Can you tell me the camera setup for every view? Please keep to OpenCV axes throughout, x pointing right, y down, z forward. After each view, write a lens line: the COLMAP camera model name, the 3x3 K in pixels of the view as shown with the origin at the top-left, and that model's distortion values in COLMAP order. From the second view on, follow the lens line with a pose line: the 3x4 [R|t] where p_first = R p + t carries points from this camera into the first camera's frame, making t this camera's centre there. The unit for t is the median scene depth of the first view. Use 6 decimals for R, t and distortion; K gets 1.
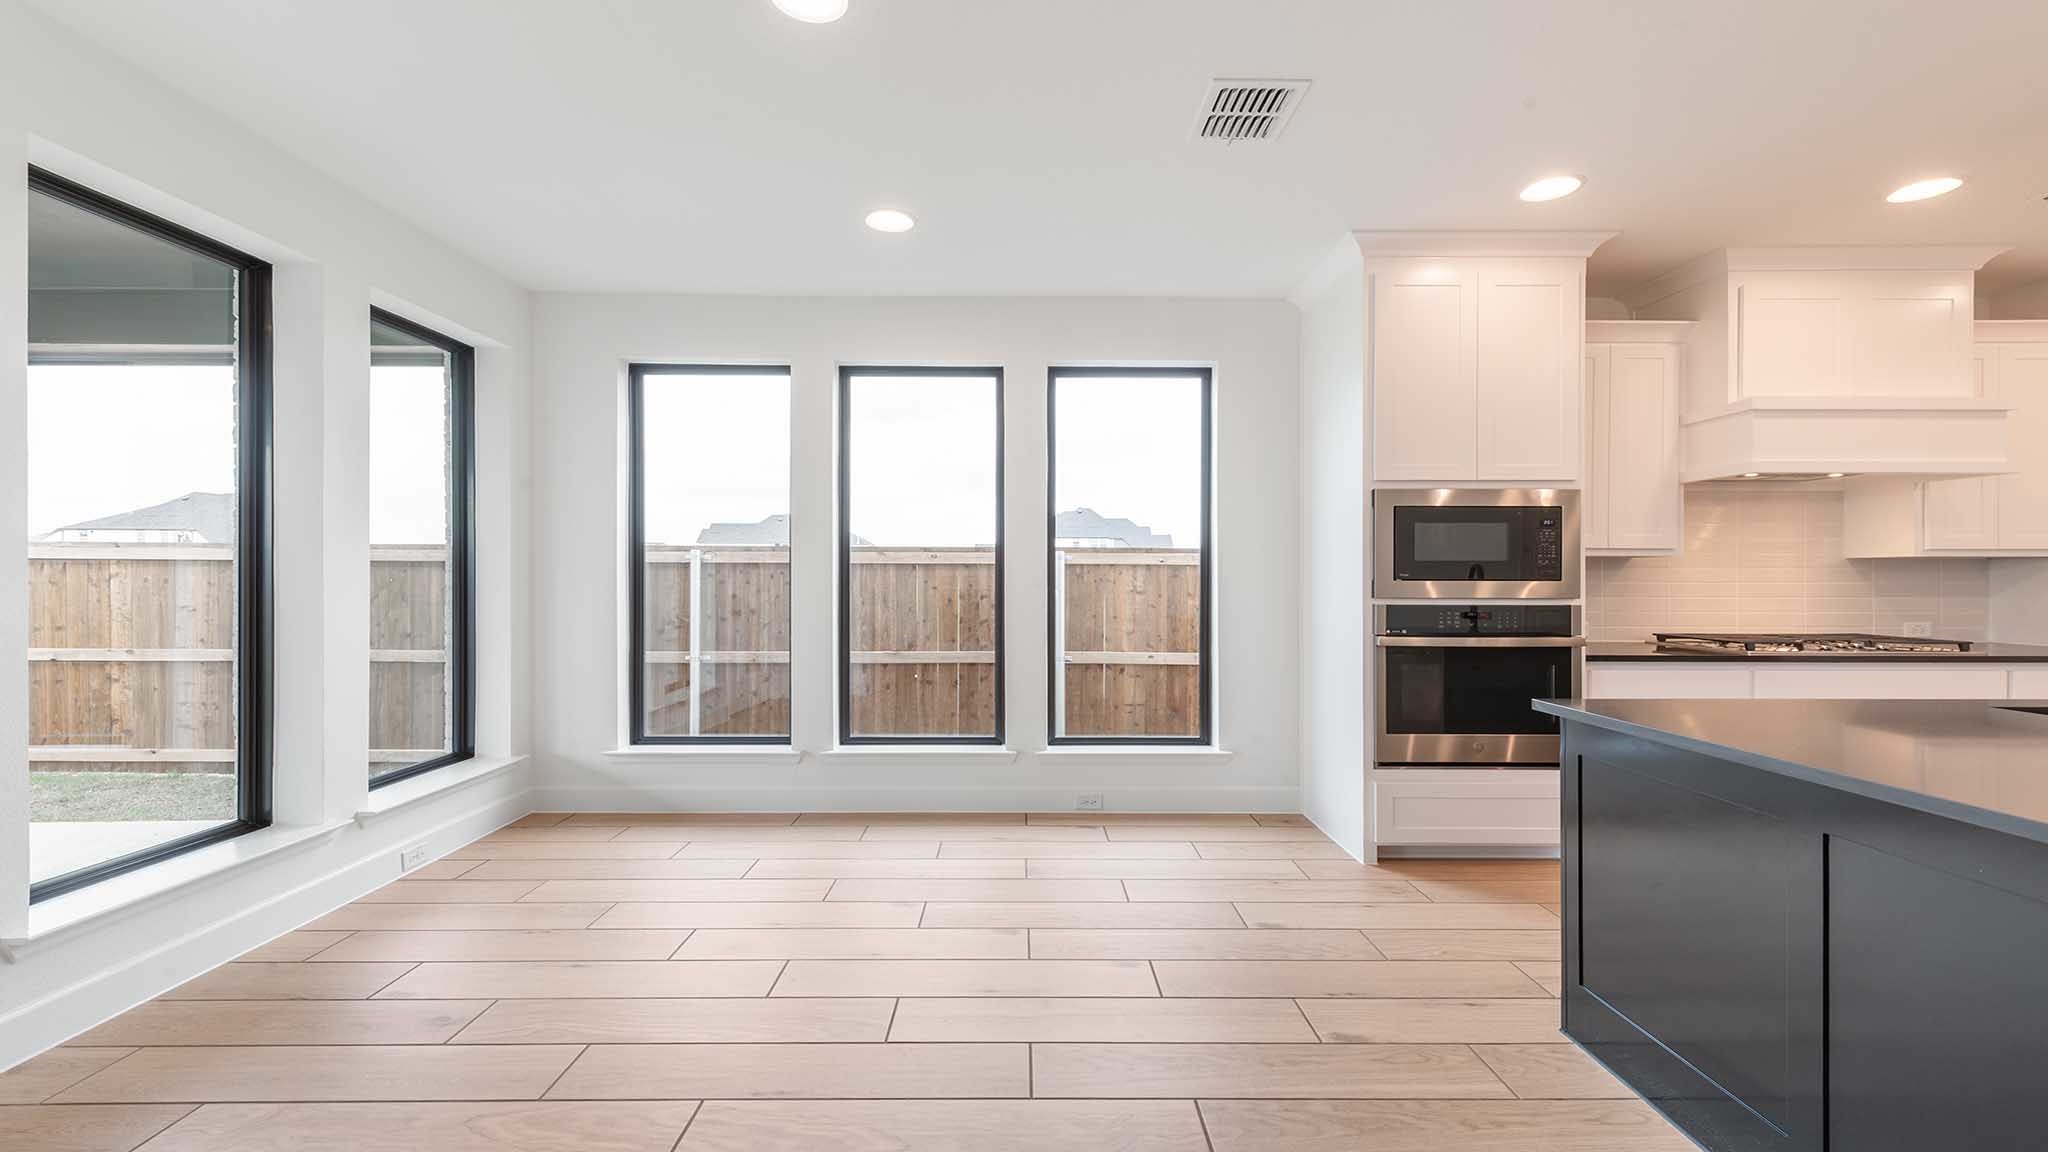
lens RADIAL K [[947.0, 0, 1137.4], [0, 947.0, 569.1], [0, 0, 1]] dist [0.000745, 0.000192]
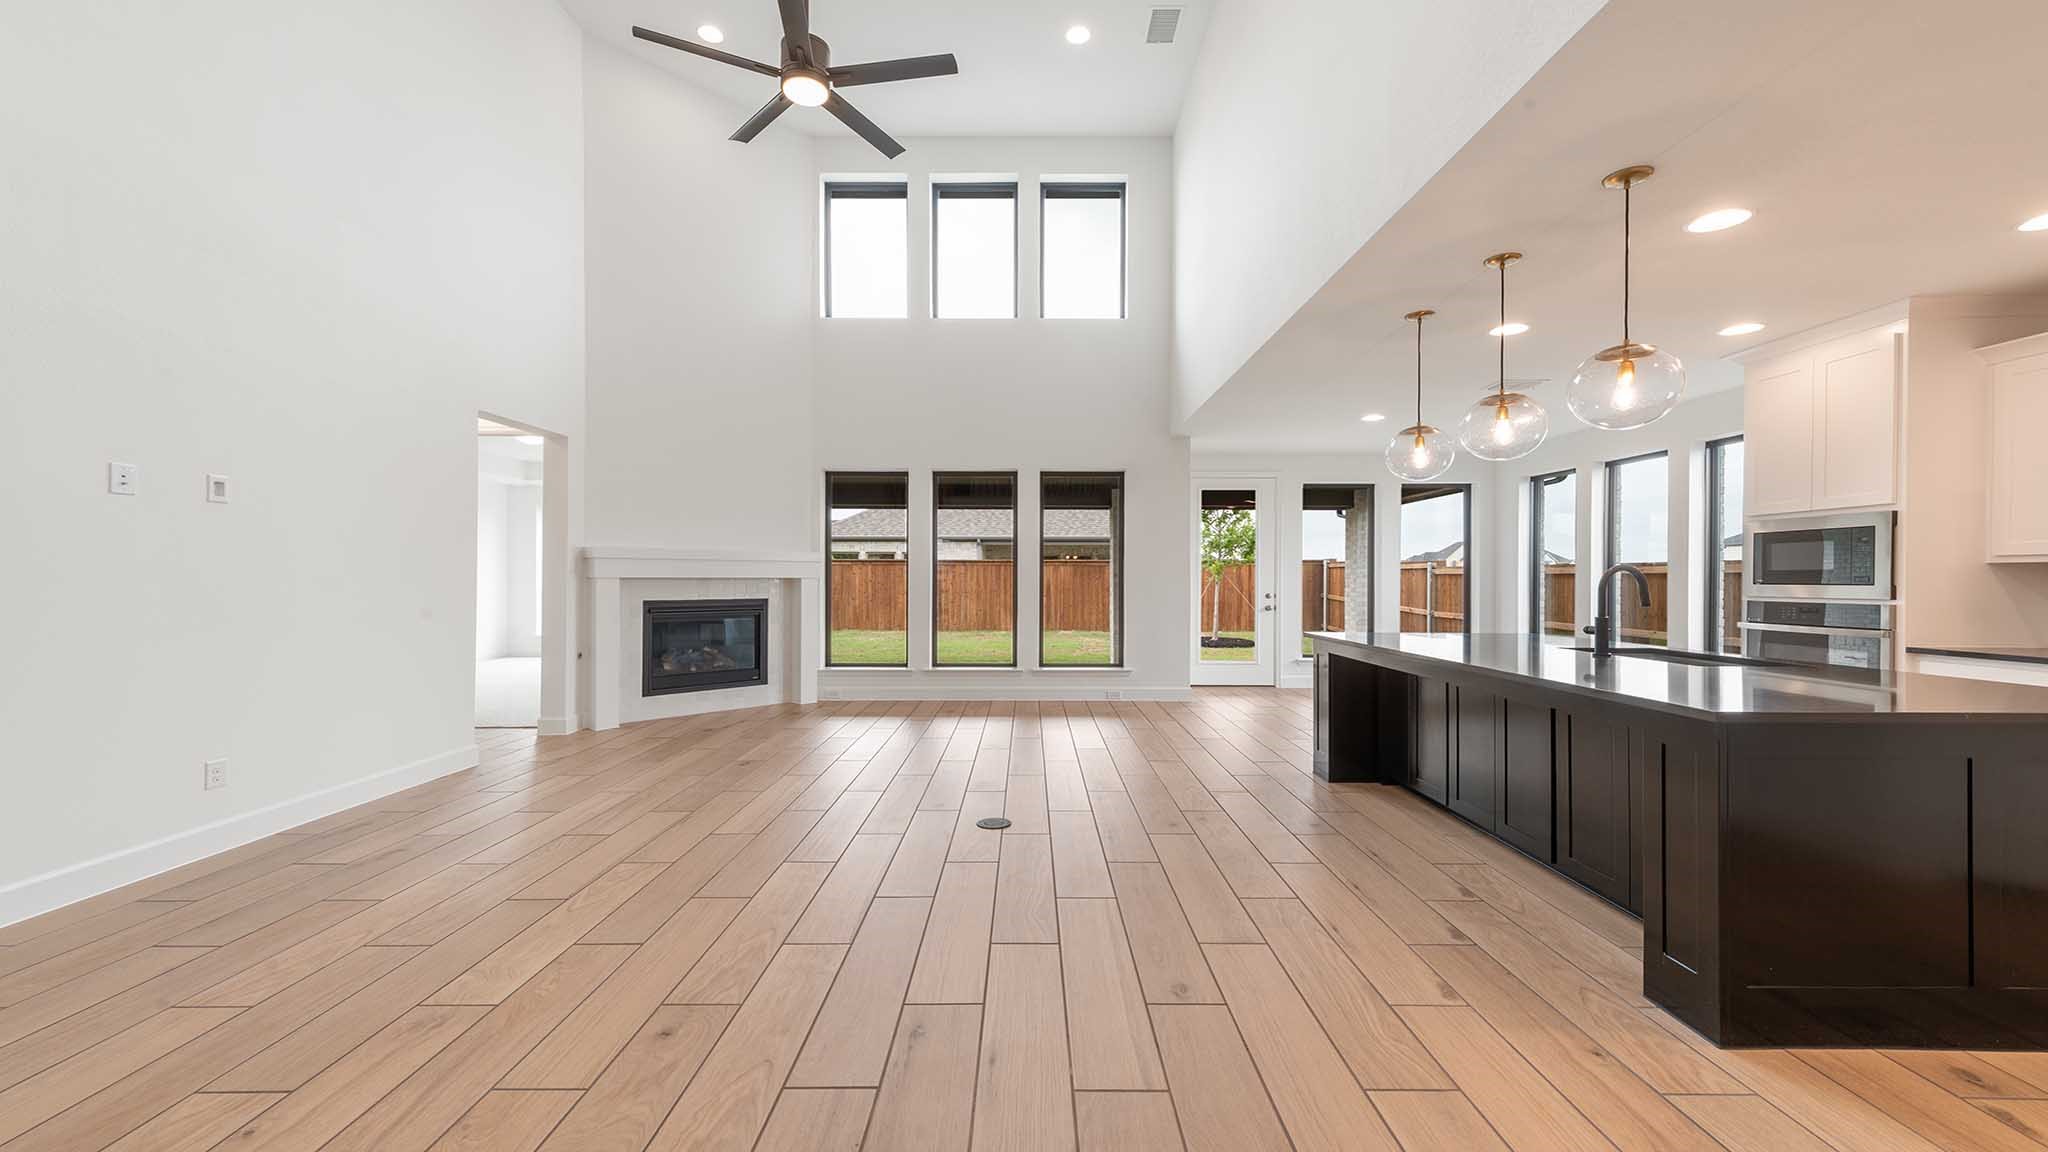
lens RADIAL K [[784.1, 0, 1030.4], [0, 784.1, 579.6], [0, 0, 1]] dist [0.005349, -0.000102]
pose [[0.011470, 0.000306, -0.999934, 1.192494], [0.000026, 1.000000, 0.000307, 0.003541], [0.999934, -0.000030, 0.011469, -0.105899]]
